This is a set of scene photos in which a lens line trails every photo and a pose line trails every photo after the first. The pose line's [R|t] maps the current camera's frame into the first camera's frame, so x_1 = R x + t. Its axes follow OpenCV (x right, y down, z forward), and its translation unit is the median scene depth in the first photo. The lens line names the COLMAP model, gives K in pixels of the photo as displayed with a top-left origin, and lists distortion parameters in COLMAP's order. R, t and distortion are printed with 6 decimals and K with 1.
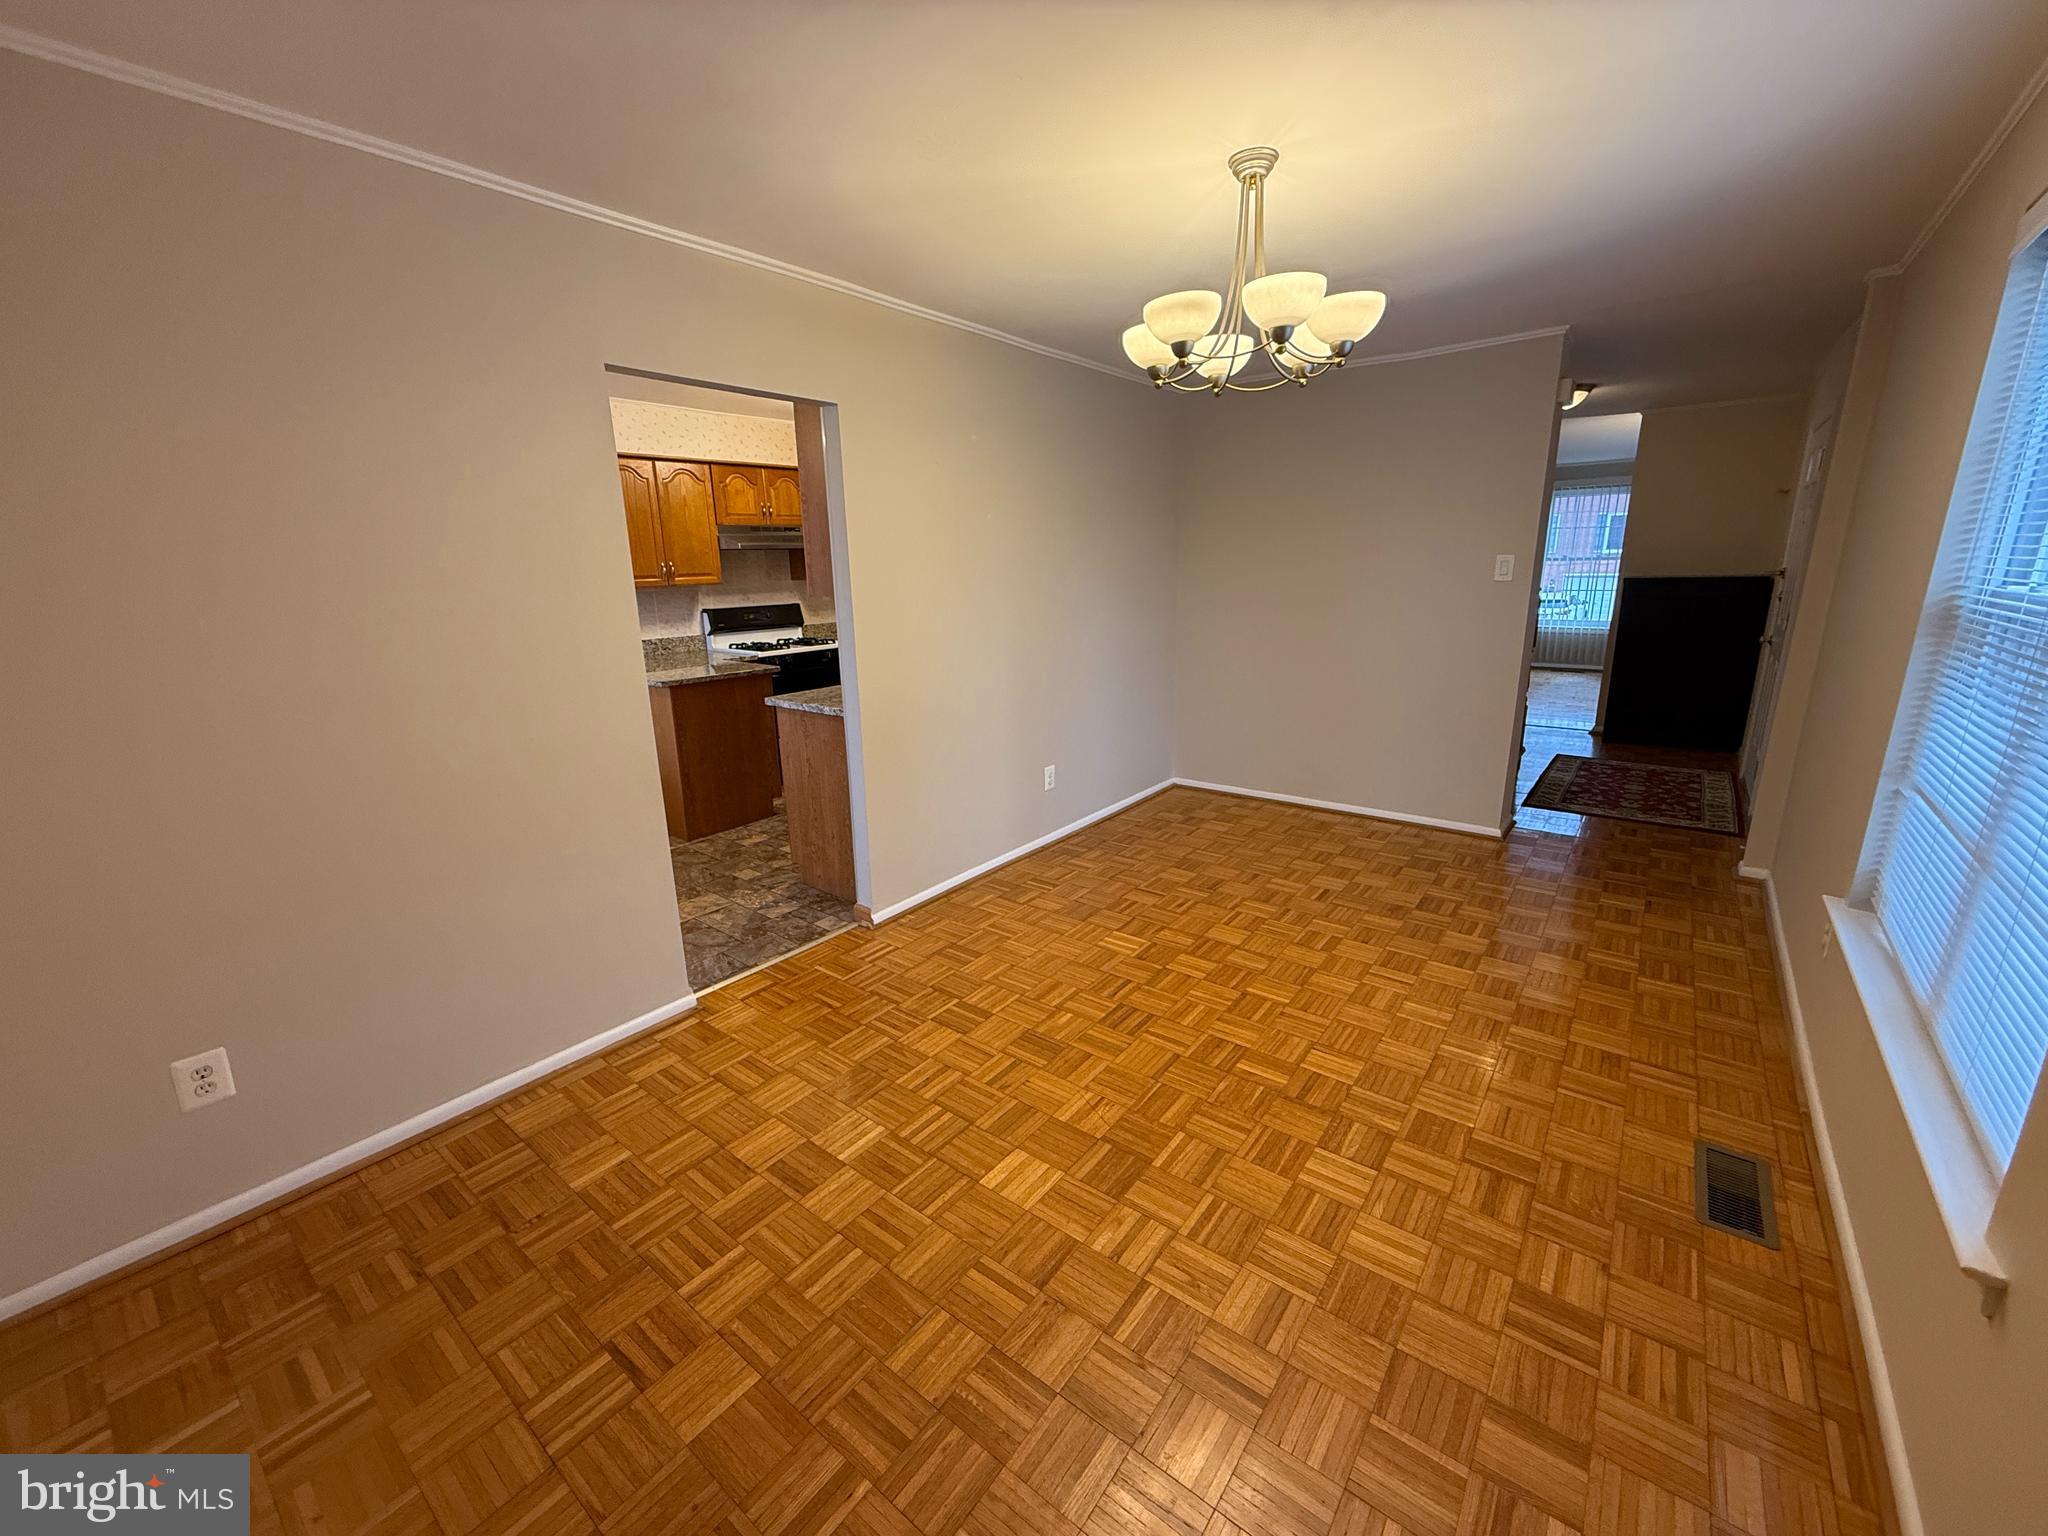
lens RADIAL K [[813.3, 0, 1030.7], [0, 813.3, 767.5], [0, 0, 1]] dist [0.000366, 0.000347]
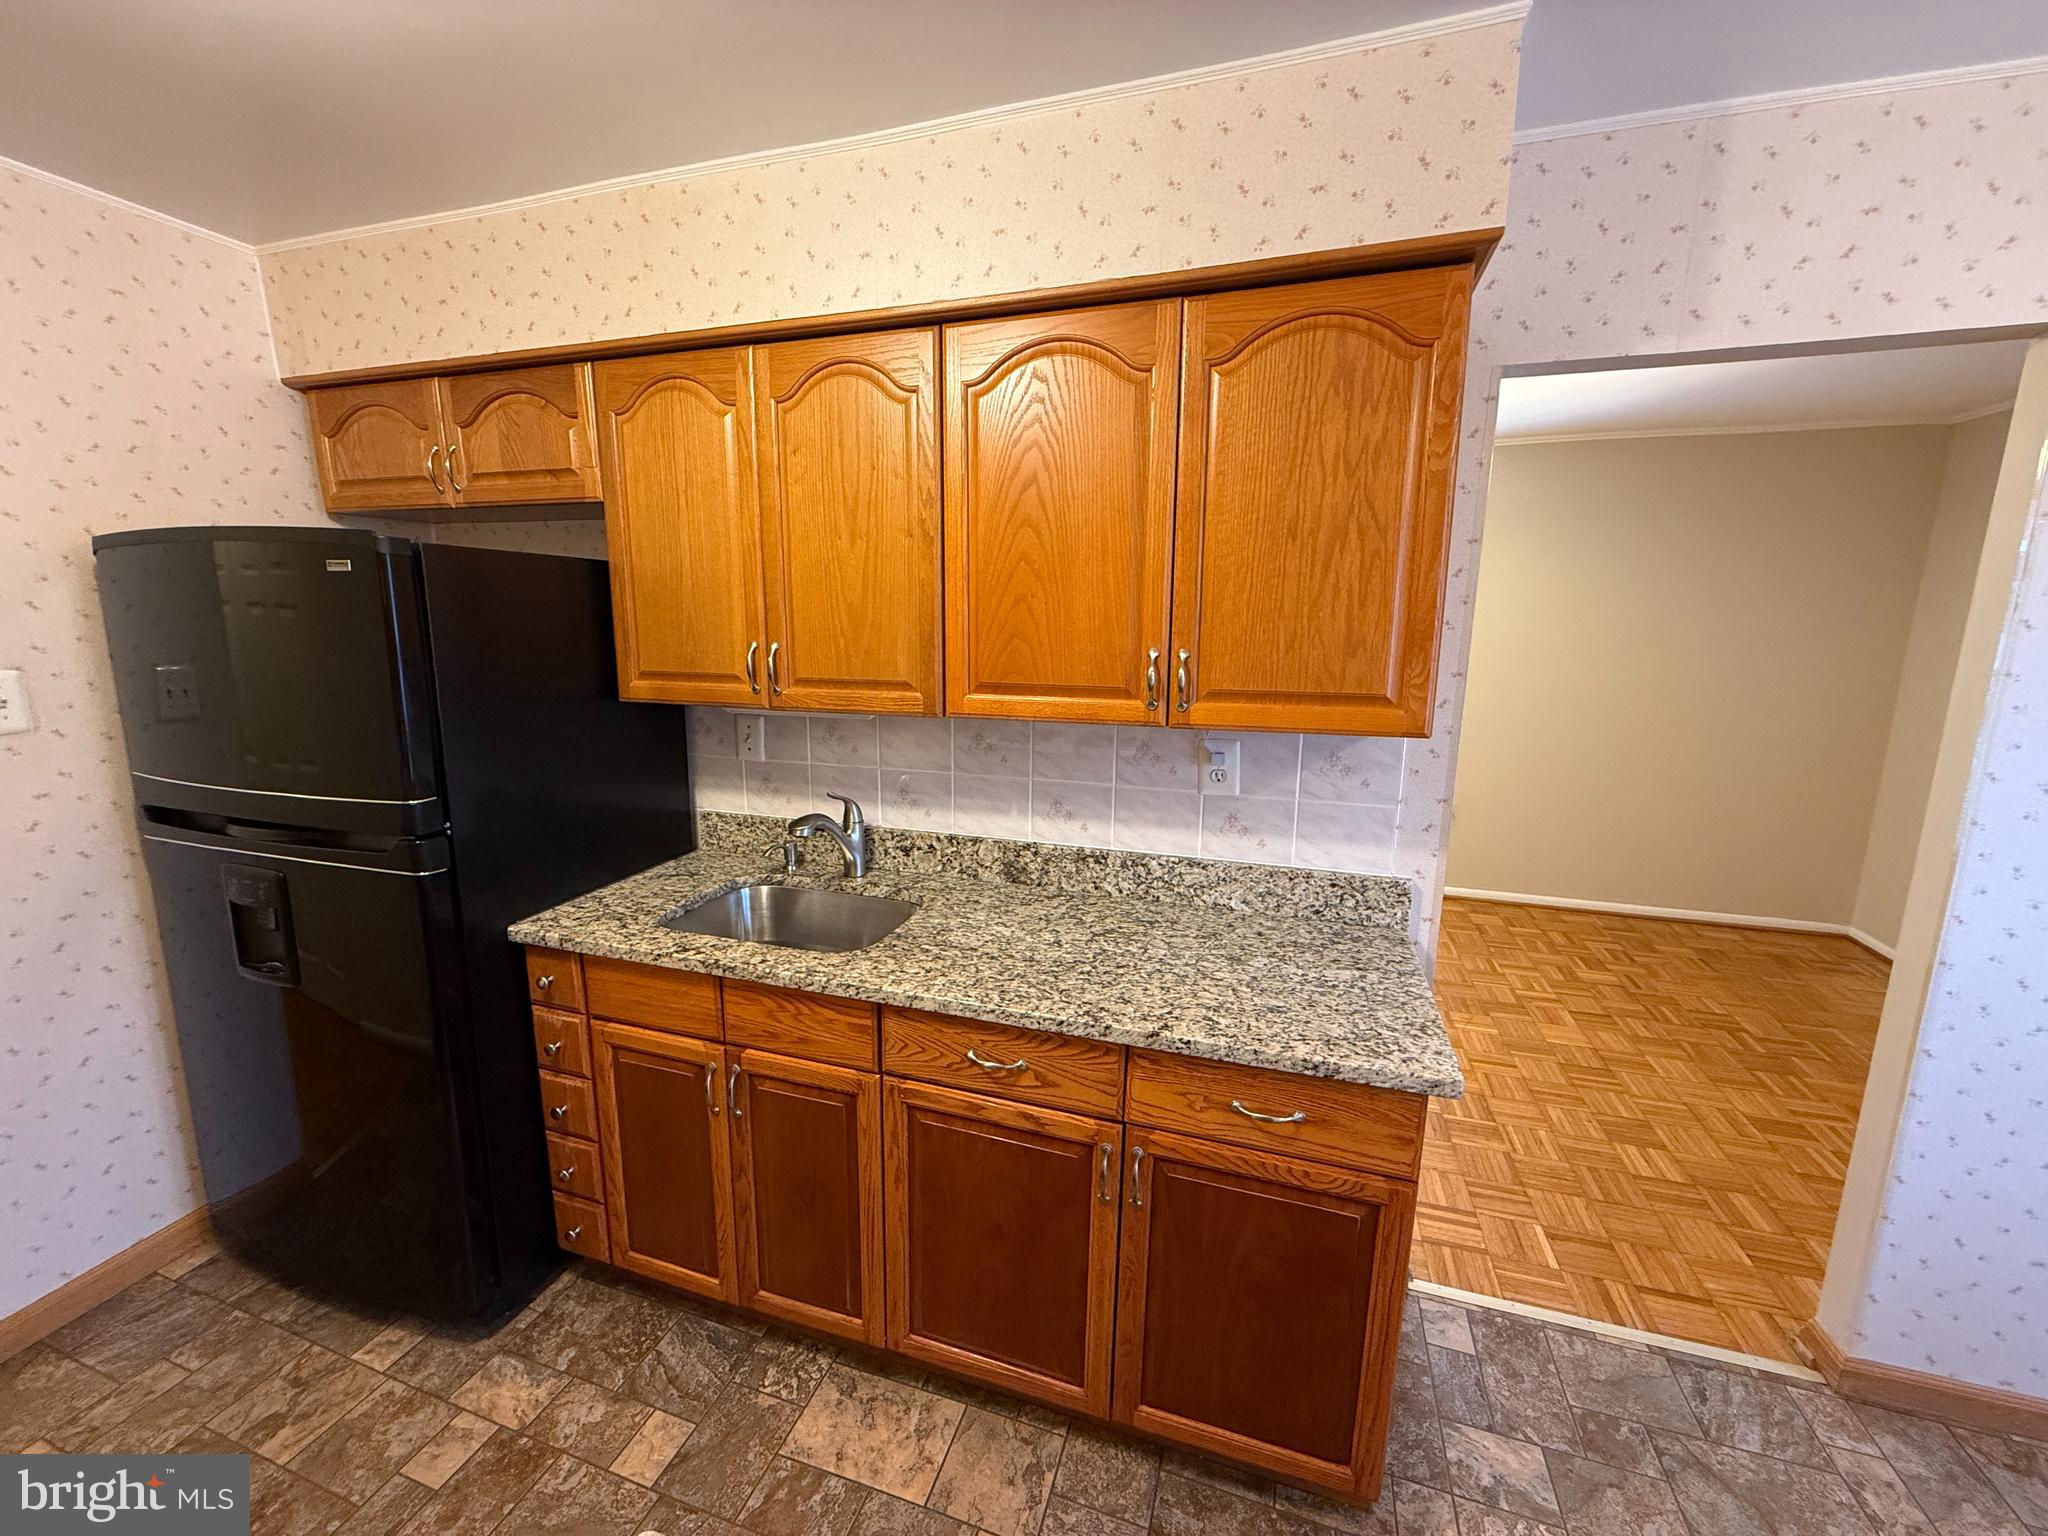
lens RADIAL K [[813.3, 0, 1027.0], [0, 813.3, 764.4], [0, 0, 1]] dist [0.000366, 0.000347]
pose [[-0.348288, -0.152774, 0.924855, -0.630824], [0.229768, 0.942618, 0.242236, -0.365434], [-0.908792, 0.296870, -0.293200, 1.404697]]
